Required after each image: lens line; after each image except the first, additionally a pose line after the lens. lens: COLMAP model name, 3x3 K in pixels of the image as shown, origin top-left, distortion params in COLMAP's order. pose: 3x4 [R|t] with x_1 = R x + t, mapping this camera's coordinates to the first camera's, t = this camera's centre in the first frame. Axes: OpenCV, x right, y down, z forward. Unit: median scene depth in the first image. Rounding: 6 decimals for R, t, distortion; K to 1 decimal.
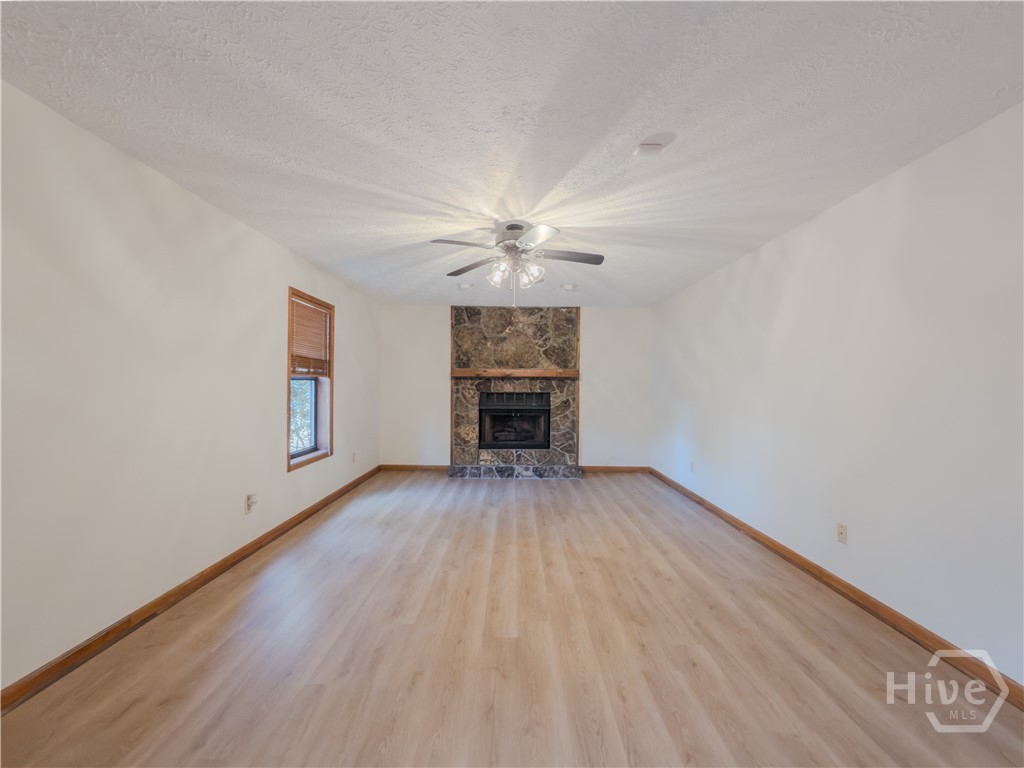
lens RADIAL K [[413.0, 0, 512.1], [0, 413.0, 384.9], [0, 0, 1]] dist [0.000498, 0.000124]
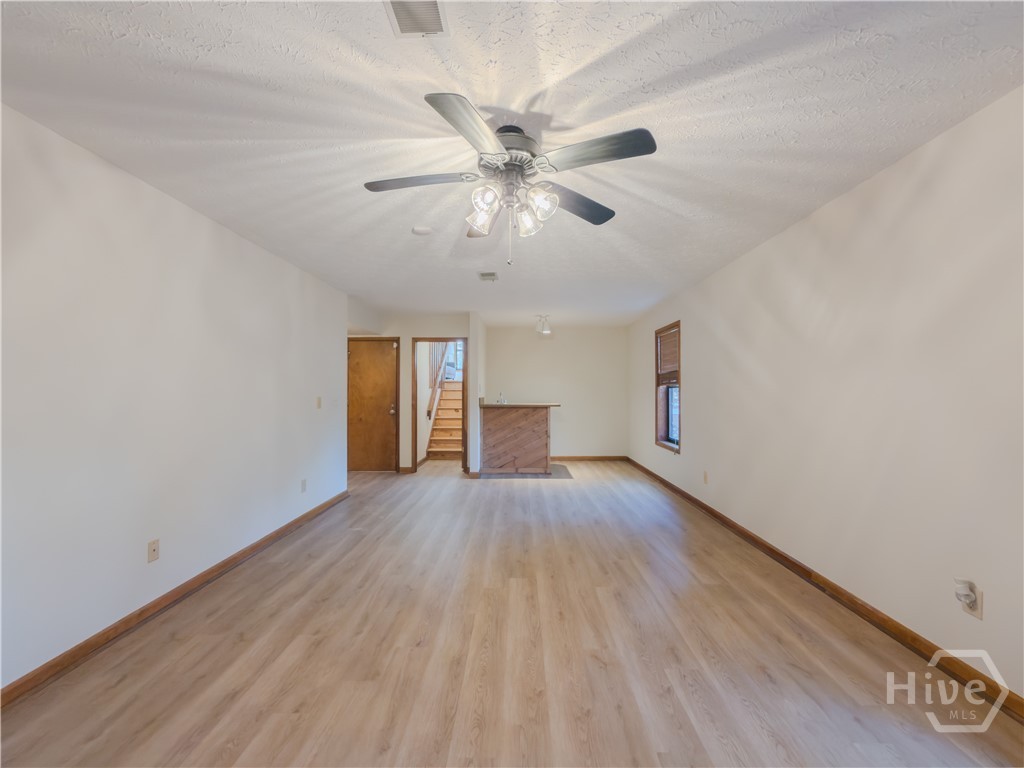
lens RADIAL K [[413.0, 0, 510.7], [0, 413.0, 387.5], [0, 0, 1]] dist [0.000498, 0.000124]
pose [[-0.999832, -0.003286, 0.018058, -0.008327], [-0.003437, 0.999960, -0.008299, 0.002586], [-0.018030, -0.008360, -0.999802, 1.863077]]
